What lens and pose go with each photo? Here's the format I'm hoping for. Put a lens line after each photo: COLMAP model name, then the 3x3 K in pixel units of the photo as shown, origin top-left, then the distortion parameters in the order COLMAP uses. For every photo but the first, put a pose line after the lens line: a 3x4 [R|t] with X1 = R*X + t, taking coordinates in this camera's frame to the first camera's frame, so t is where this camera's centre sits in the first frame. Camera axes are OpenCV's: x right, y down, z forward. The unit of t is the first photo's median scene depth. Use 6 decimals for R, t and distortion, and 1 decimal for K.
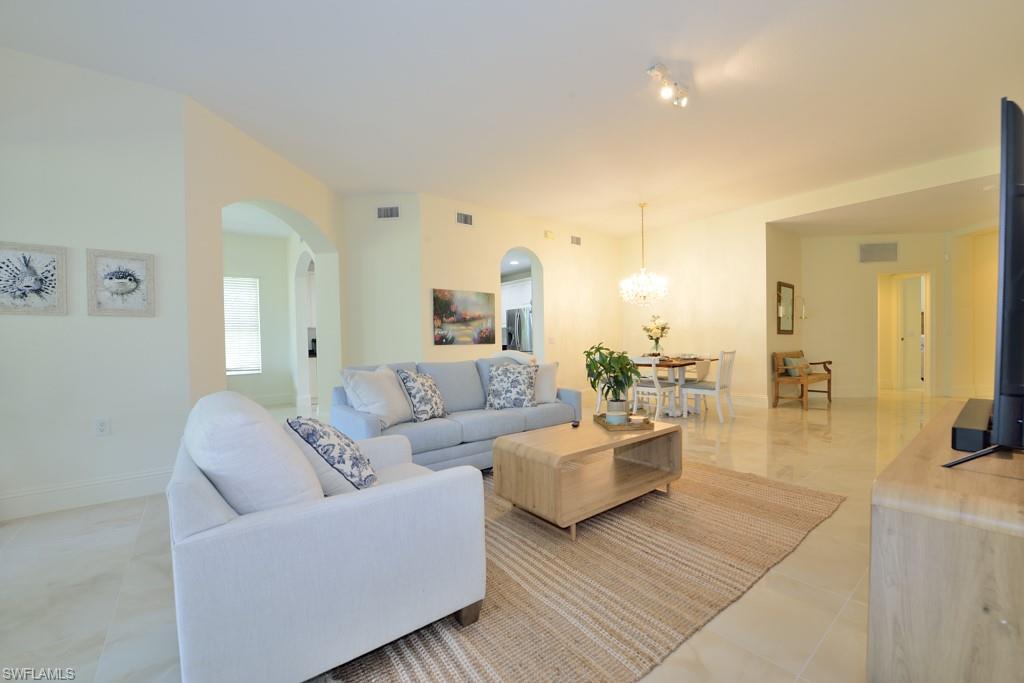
lens RADIAL K [[407.7, 0, 524.7], [0, 407.7, 348.5], [0, 0, 1]] dist [-0.001349, -0.004582]
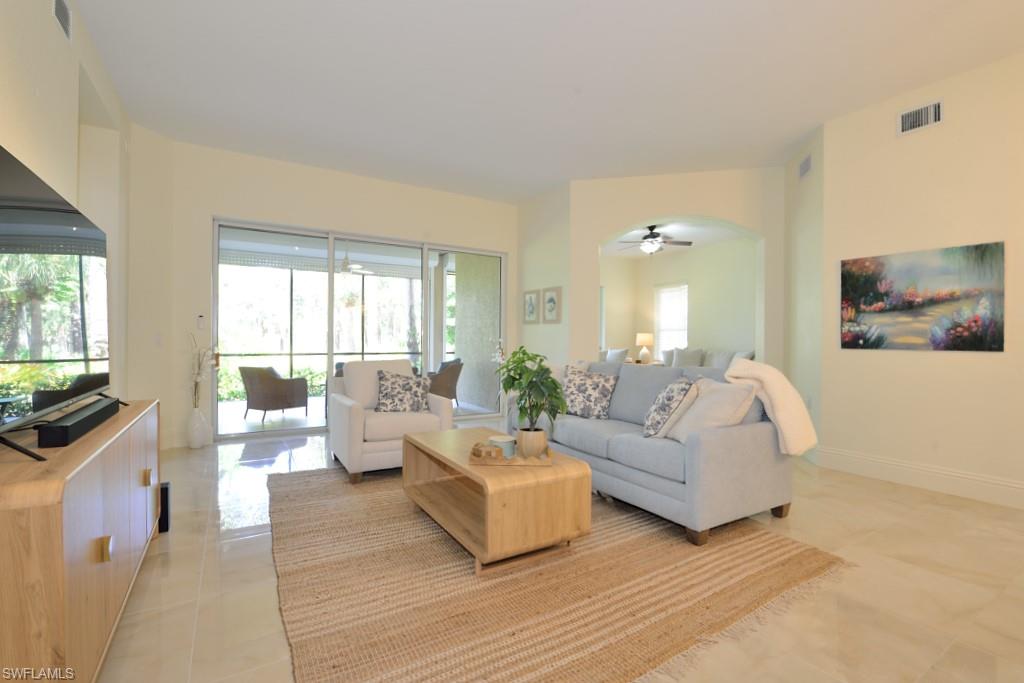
lens RADIAL K [[453.7, 0, 512.0], [0, 453.7, 341.5], [0, 0, 1]] dist [-0.000575, -0.000091]
pose [[-0.118537, 0.021069, -0.992726, 0.537541], [-0.025702, 0.999375, 0.024279, -0.022697], [0.992617, 0.028393, -0.117921, 0.559128]]
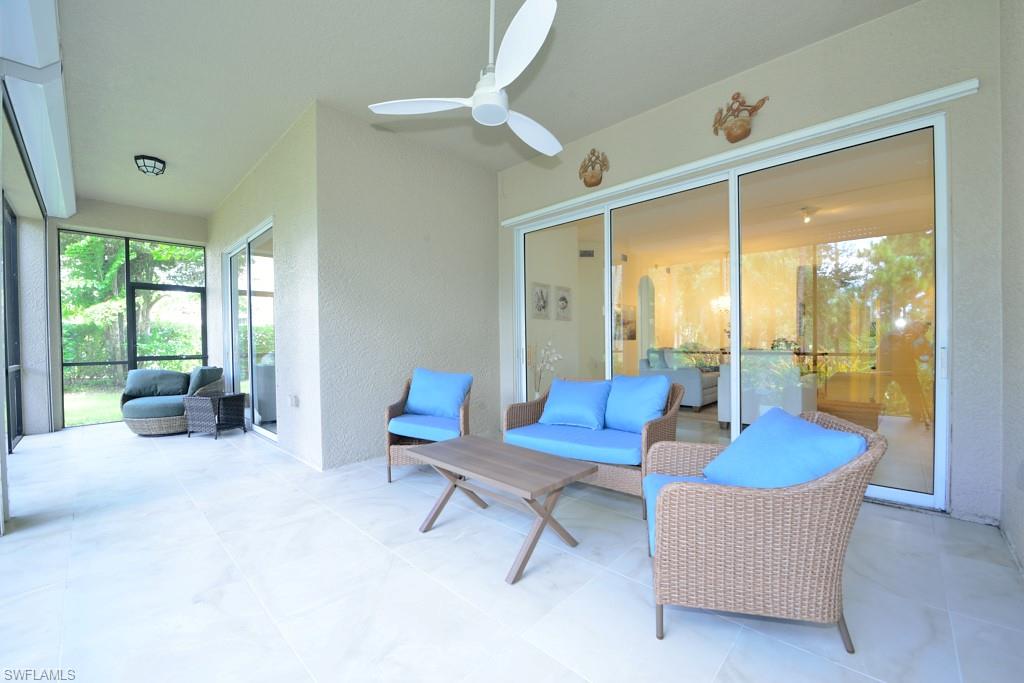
lens RADIAL K [[407.7, 0, 524.7], [0, 407.7, 348.5], [0, 0, 1]] dist [-0.001349, -0.004582]
pose [[0.988636, 0.007132, 0.150157, -0.766951], [-0.005648, 0.999931, -0.010307, 0.040034], [-0.150220, 0.009341, 0.988608, -0.470142]]
